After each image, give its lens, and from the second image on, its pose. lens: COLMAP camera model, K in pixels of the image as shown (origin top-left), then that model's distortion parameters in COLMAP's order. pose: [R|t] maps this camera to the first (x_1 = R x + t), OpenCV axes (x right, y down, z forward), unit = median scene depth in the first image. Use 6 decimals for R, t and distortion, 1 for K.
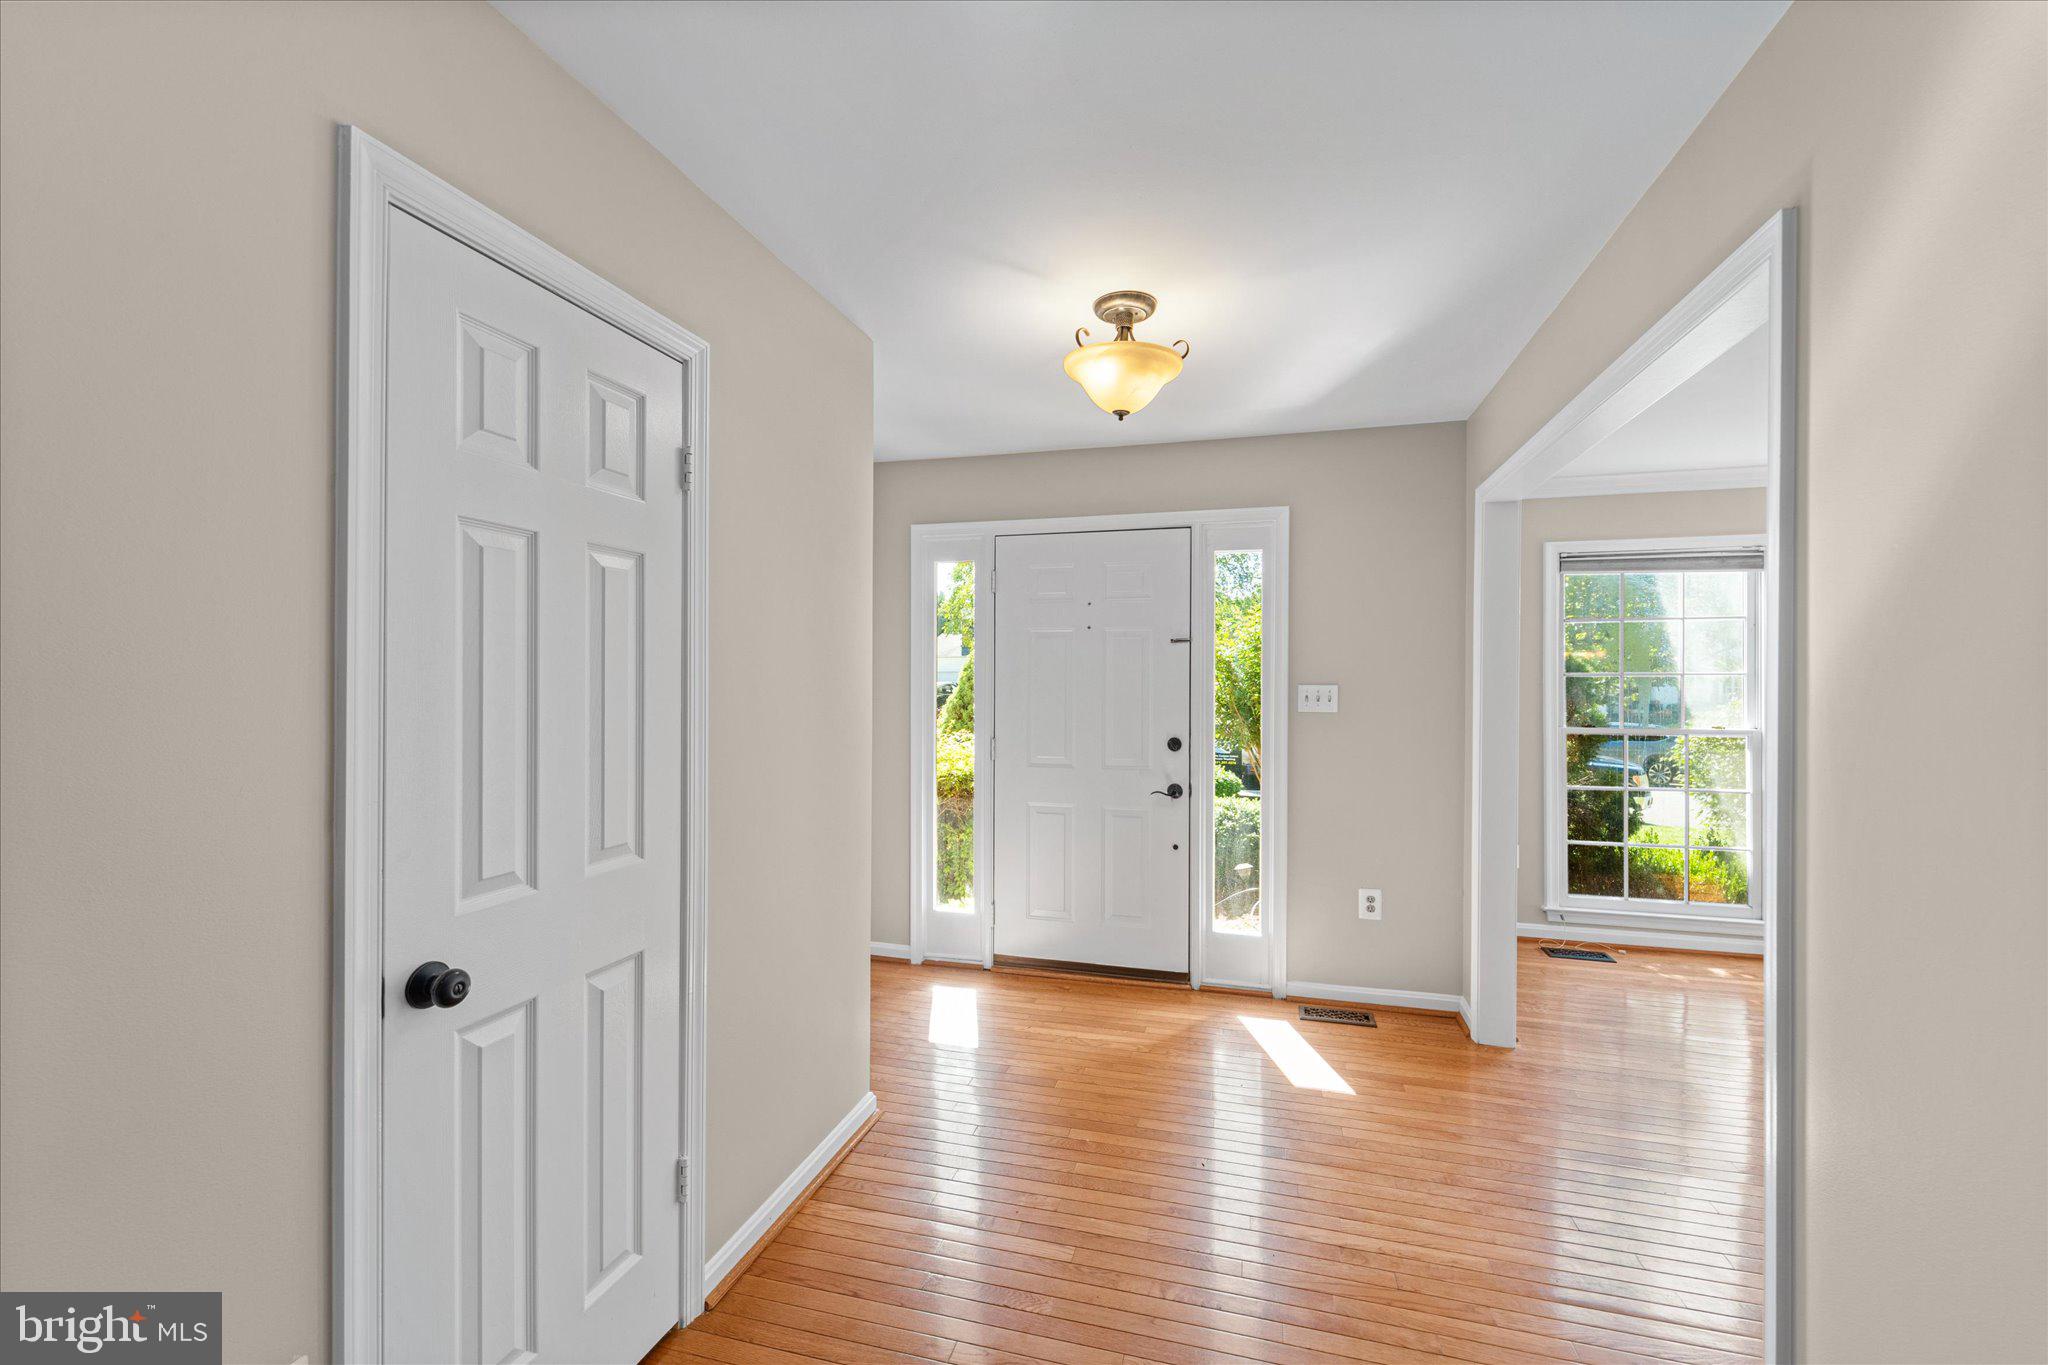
lens RADIAL K [[812.1, 0, 1024.8], [0, 812.1, 686.2], [0, 0, 1]] dist [-0.003045, -0.000441]
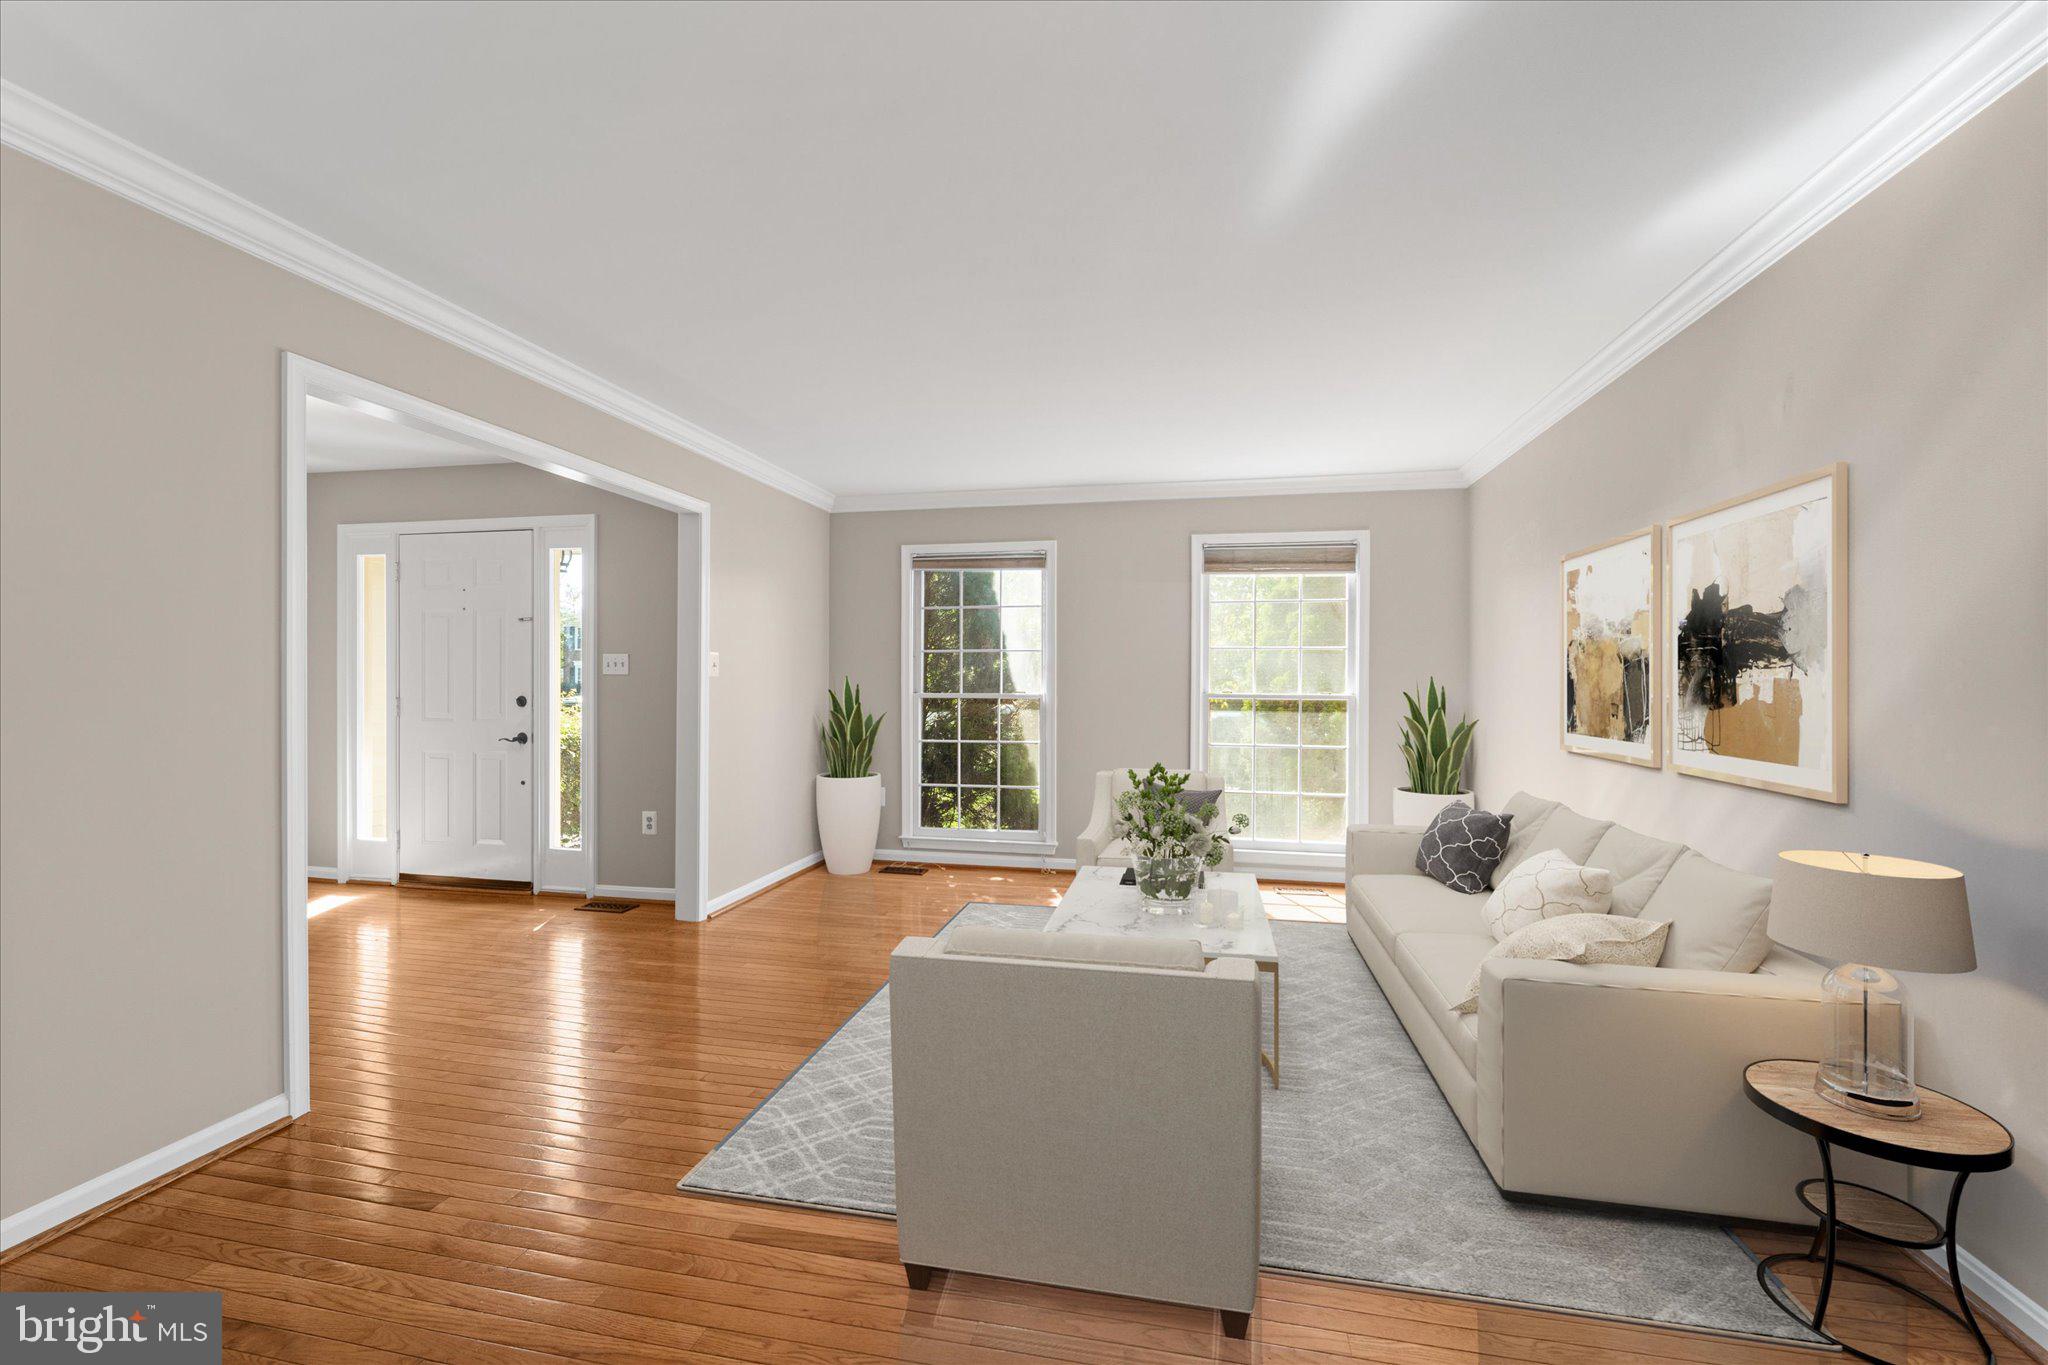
lens RADIAL K [[812.1, 0, 1030.9], [0, 812.1, 677.2], [0, 0, 1]] dist [-0.003045, -0.000441]
pose [[0.998019, 0.001891, 0.062886, 0.843286], [-0.001360, 0.999963, -0.008475, 0.041039], [-0.062899, 0.008373, 0.997985, -0.293688]]
